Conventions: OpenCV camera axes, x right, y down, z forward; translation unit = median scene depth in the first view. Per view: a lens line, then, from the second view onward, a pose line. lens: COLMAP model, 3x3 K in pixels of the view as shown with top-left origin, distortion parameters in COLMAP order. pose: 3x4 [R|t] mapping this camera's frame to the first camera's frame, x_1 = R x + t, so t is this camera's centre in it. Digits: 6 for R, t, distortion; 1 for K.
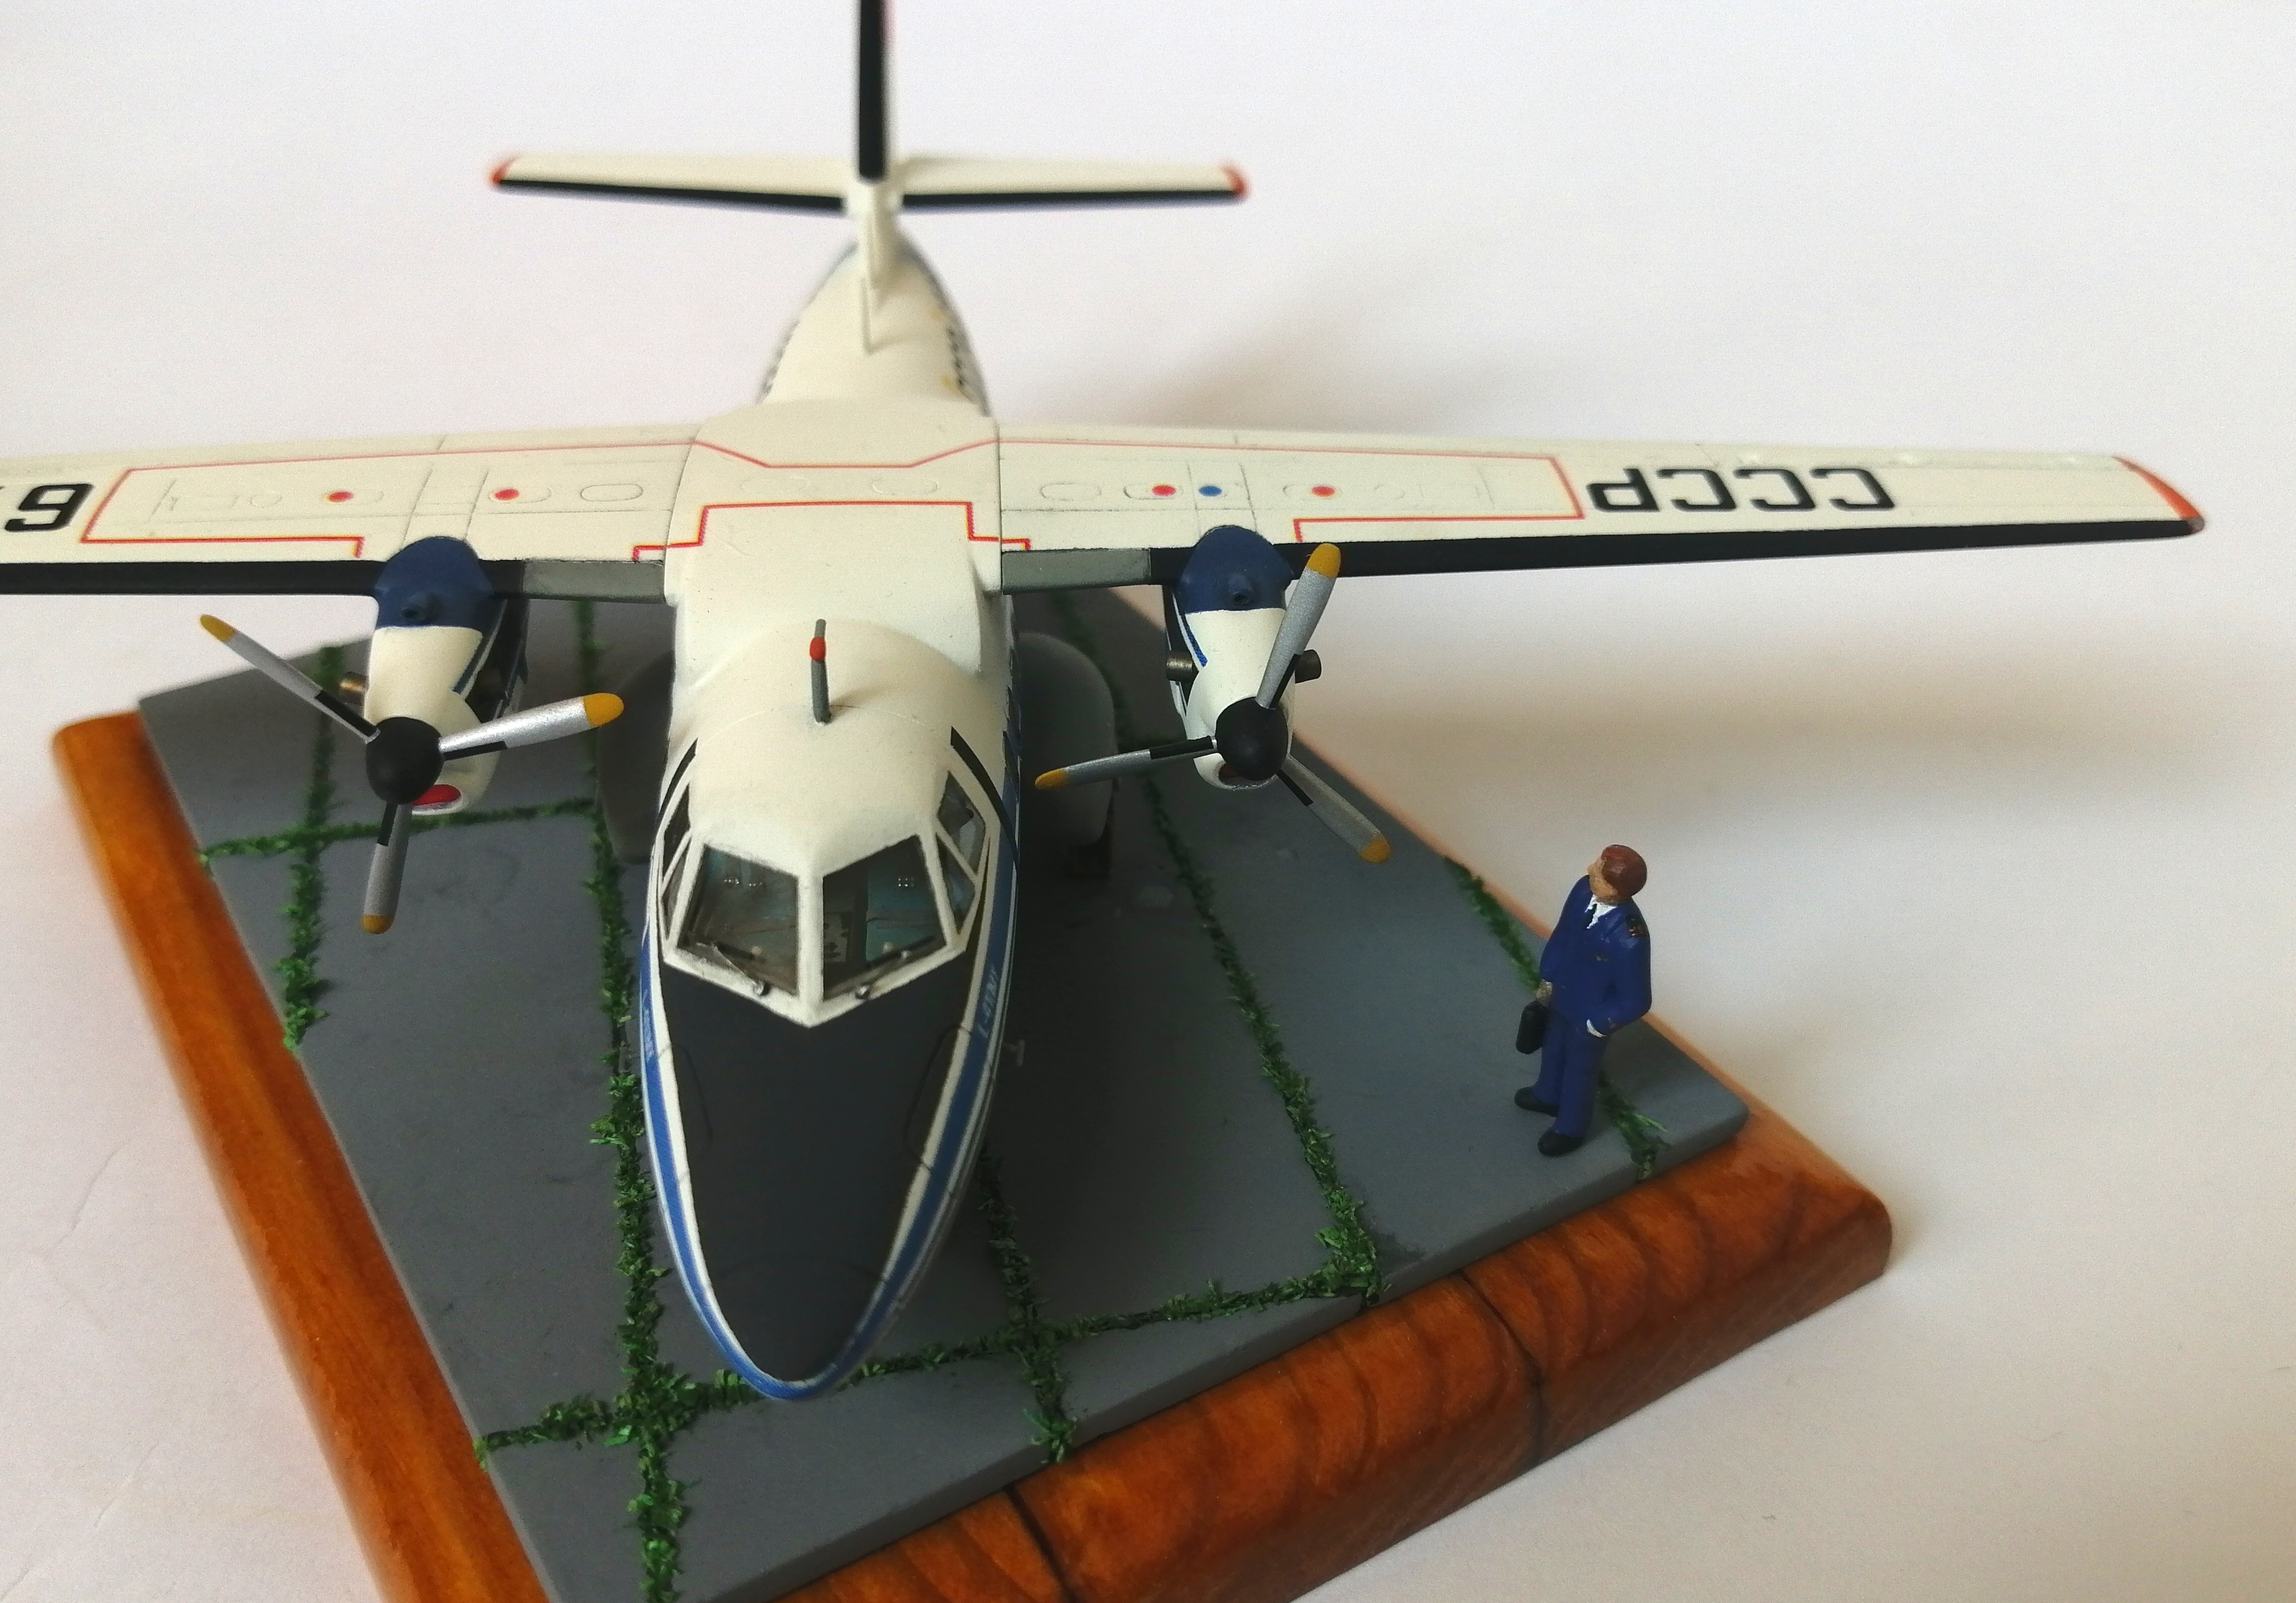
lens RADIAL K [[2214.3, 0, 1191.6], [0, 2214.3, 809.6], [0, 0, 1]] dist [0.088054, -0.128145]
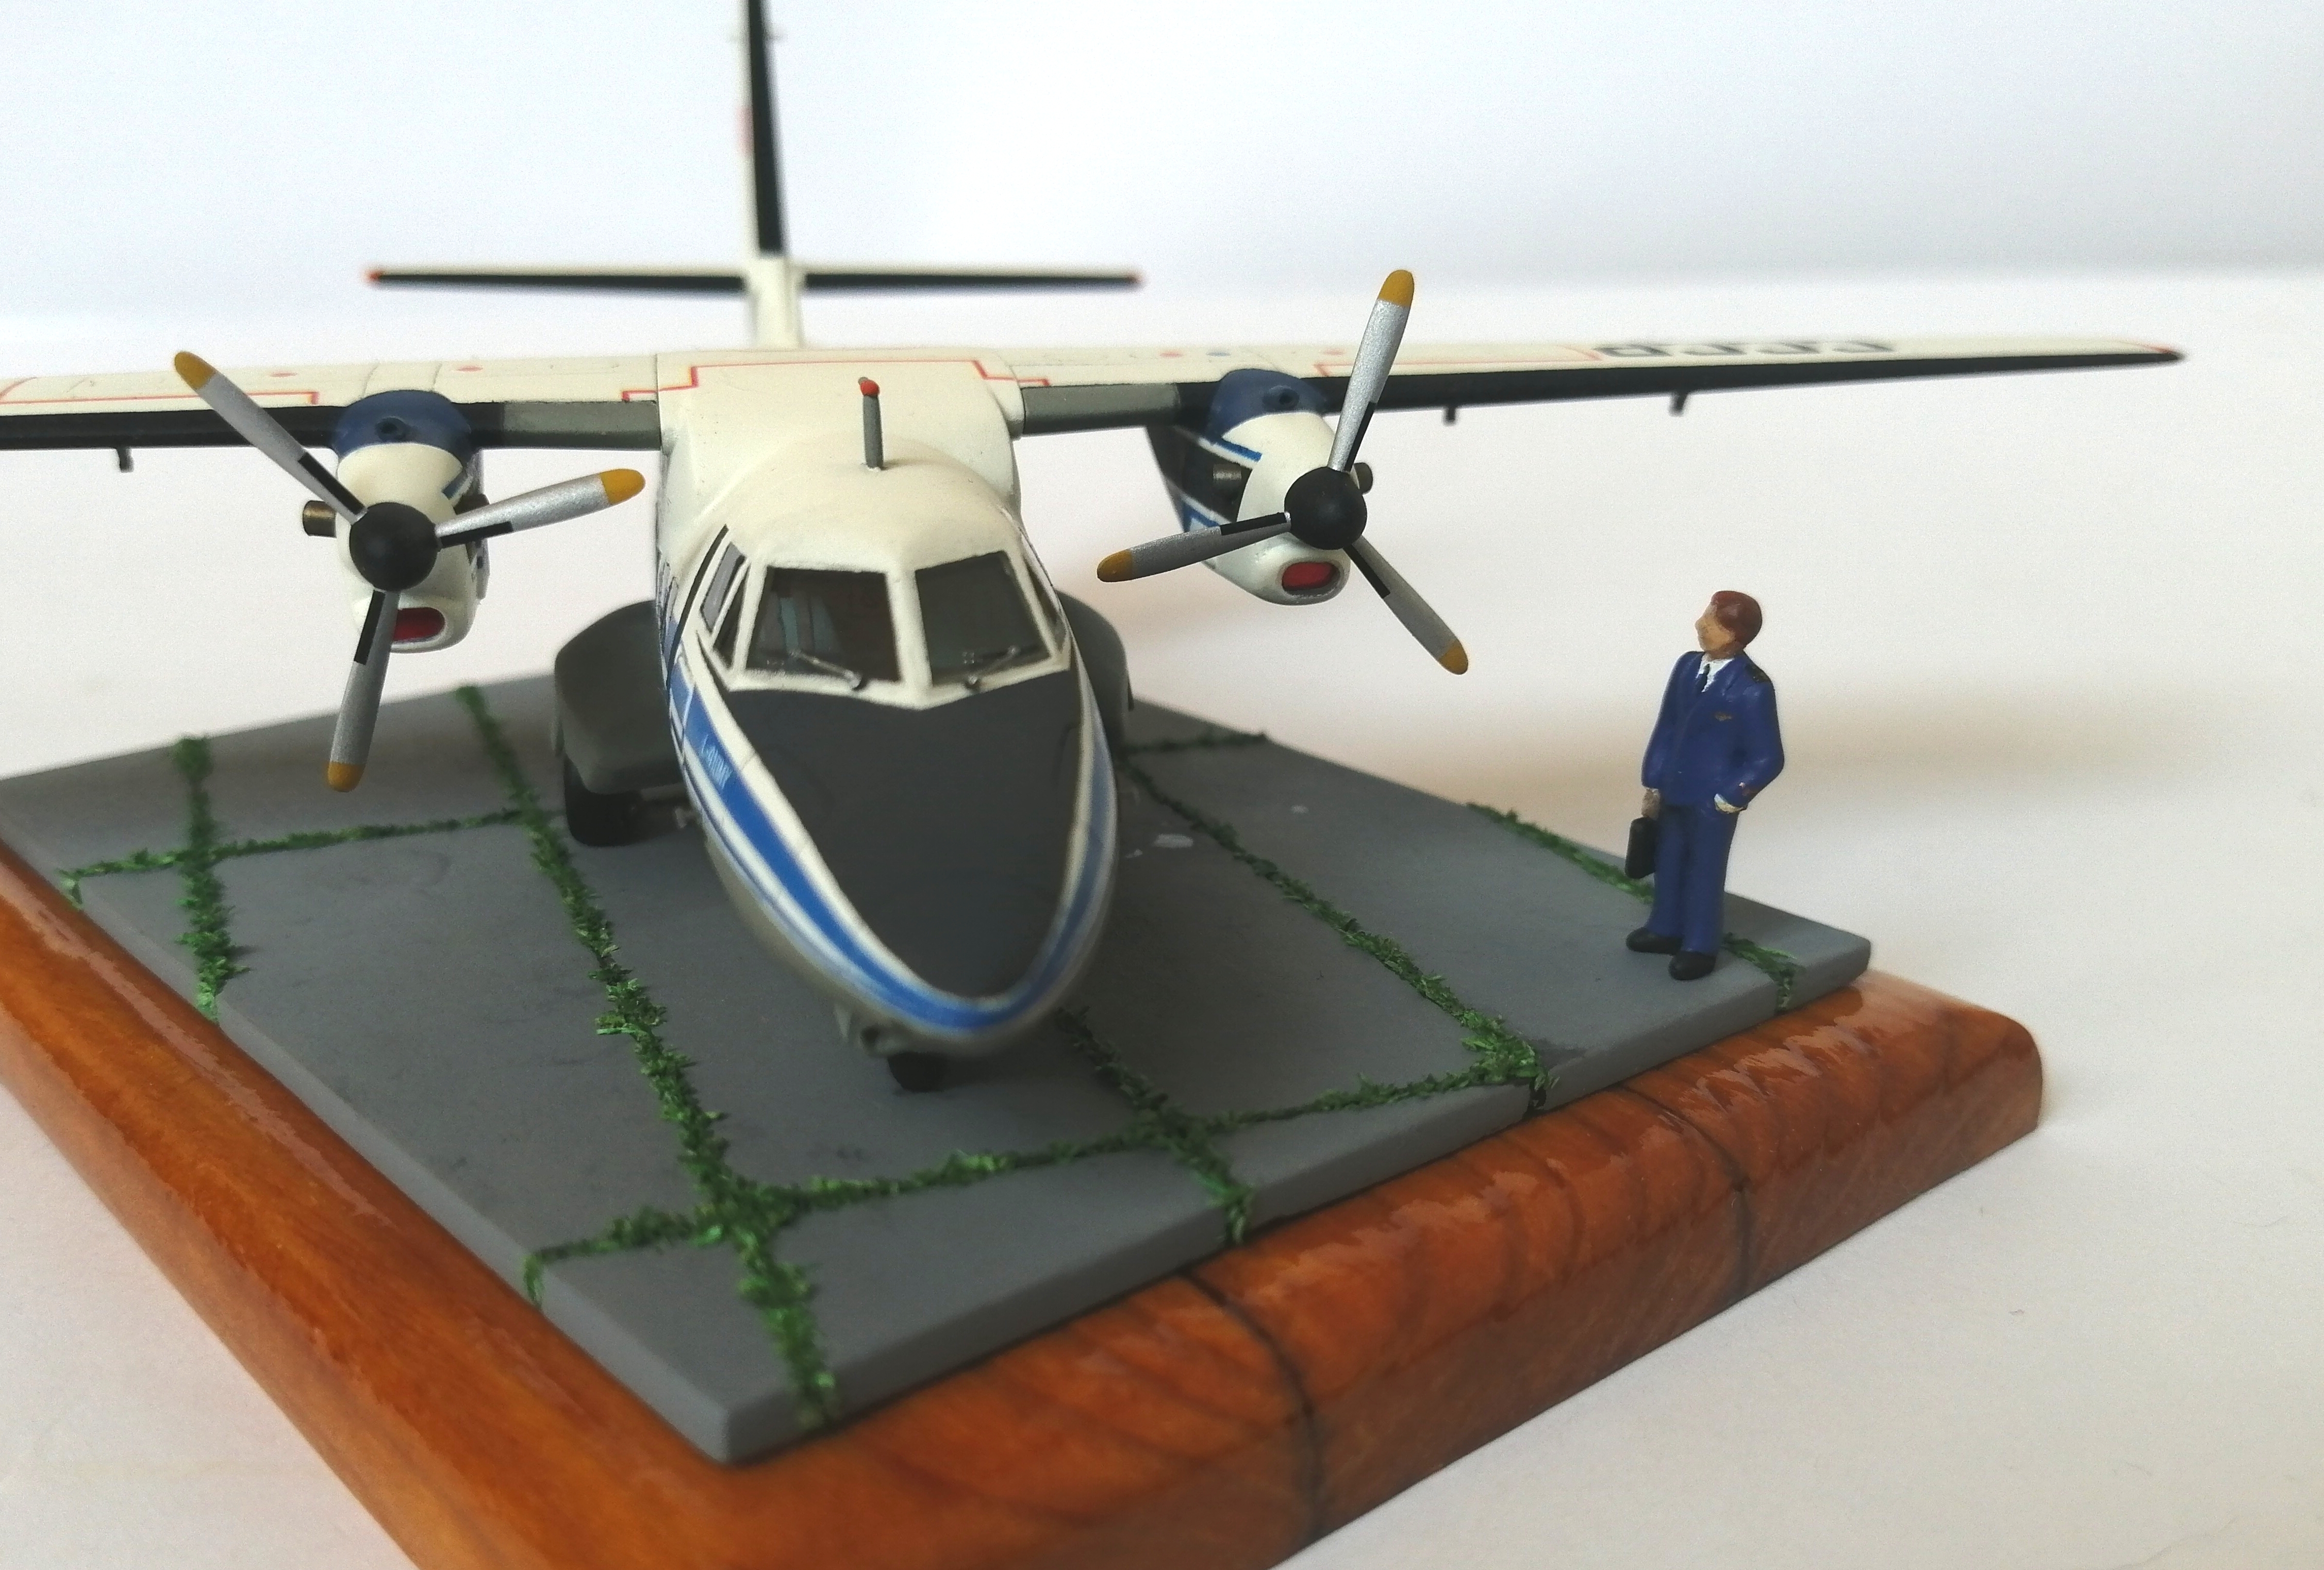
lens RADIAL K [[2250.1, 0, 1162.0], [0, 2250.1, 785.0], [0, 0, 1]] dist [0.059959, -0.012791]
pose [[0.989754, -0.066661, 0.126269, -0.168154], [0.098215, 0.959733, -0.263184, 0.321274], [-0.103640, 0.272889, 0.956447, 0.140295]]
